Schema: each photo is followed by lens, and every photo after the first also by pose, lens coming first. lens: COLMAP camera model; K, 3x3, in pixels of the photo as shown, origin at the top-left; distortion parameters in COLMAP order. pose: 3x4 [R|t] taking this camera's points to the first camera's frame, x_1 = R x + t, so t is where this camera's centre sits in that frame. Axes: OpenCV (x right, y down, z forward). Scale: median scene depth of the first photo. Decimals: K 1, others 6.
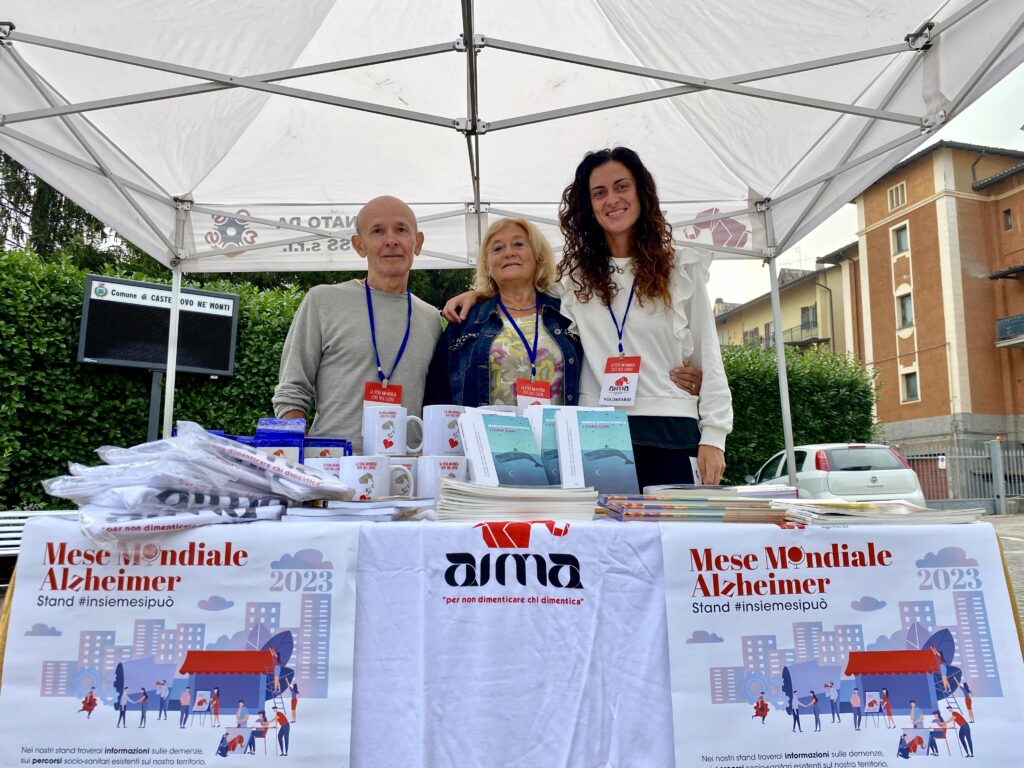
lens RADIAL K [[775.7, 0, 497.1], [0, 775.7, 357.5], [0, 0, 1]] dist [0.043441, -0.074412]
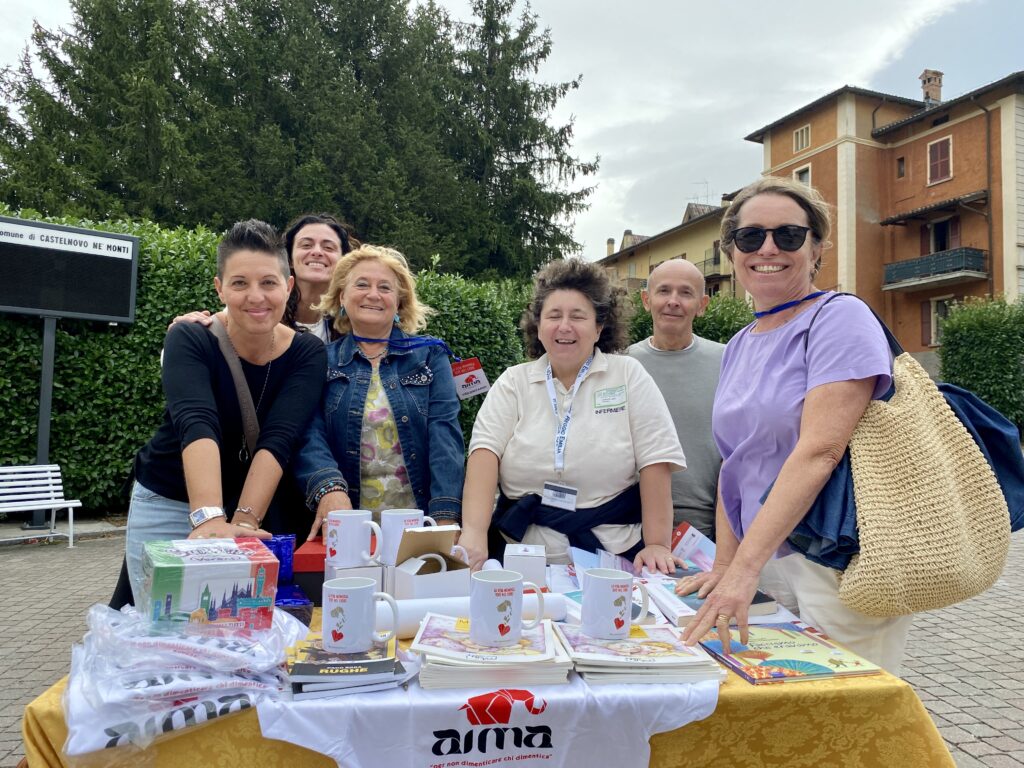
lens RADIAL K [[775.1, 0, 512.0], [0, 775.1, 384.0], [0, 0, 1]] dist [0.008677, 0.005381]
pose [[0.991132, 0.012648, 0.132280, -0.047625], [-0.027953, 0.993031, 0.114488, -0.162036], [-0.129910, -0.117170, 0.984578, -0.019348]]
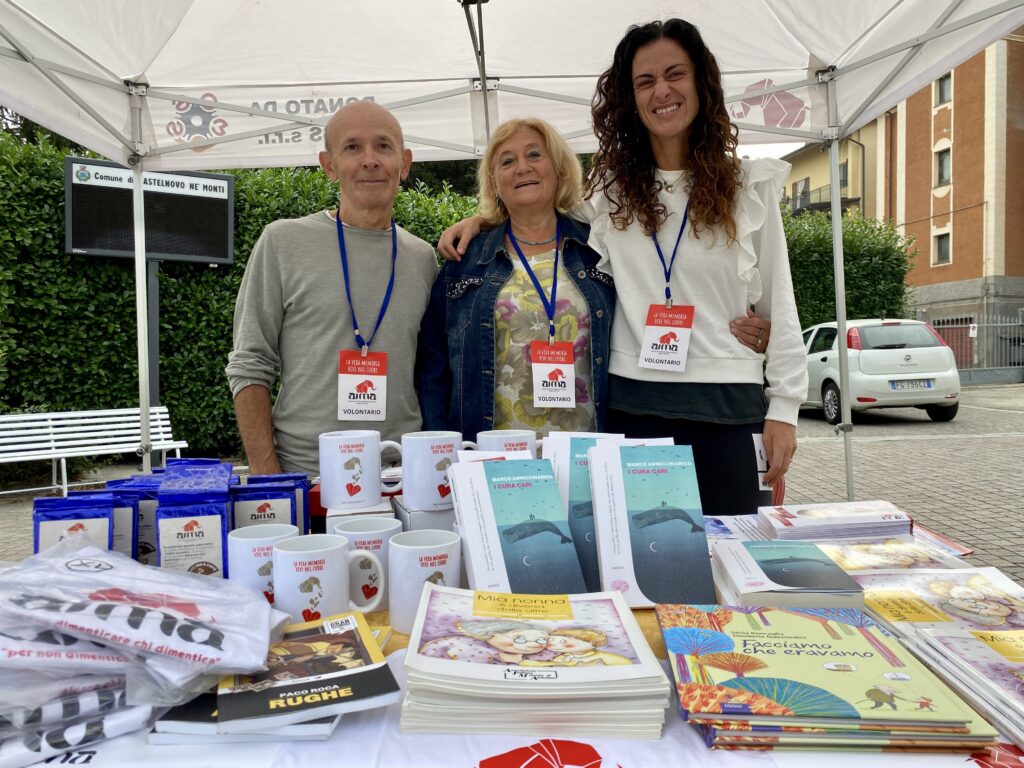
lens RADIAL K [[798.0, 0, 506.6], [0, 798.0, 369.8], [0, 0, 1]] dist [0.003700, 0.001791]
pose [[0.999786, -0.016627, -0.012286, 0.007333], [0.018515, 0.984523, 0.174276, -0.083047], [0.009198, -0.174466, 0.984620, 0.203913]]
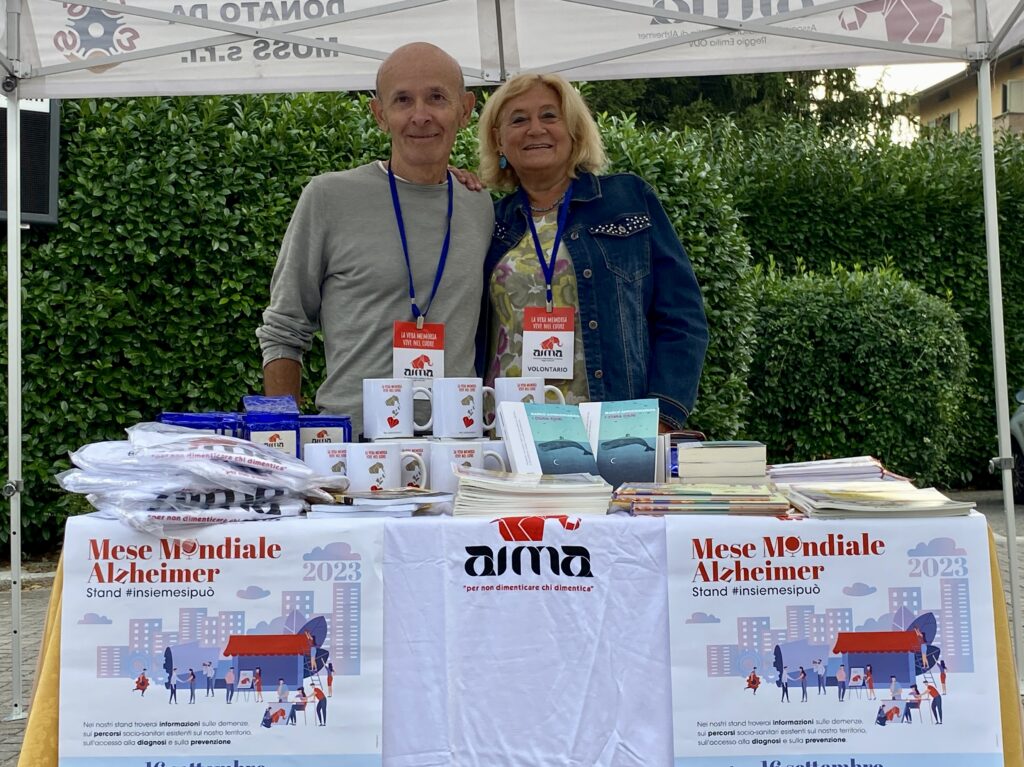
lens RADIAL K [[1512.2, 0, 512.7], [0, 1512.2, 362.2], [0, 0, 1]] dist [0.086354, -0.022372]
pose [[0.999699, -0.010470, -0.022172, 0.021430], [0.013329, 0.991030, 0.132974, -0.121568], [0.020581, -0.133229, 0.990872, -0.454737]]
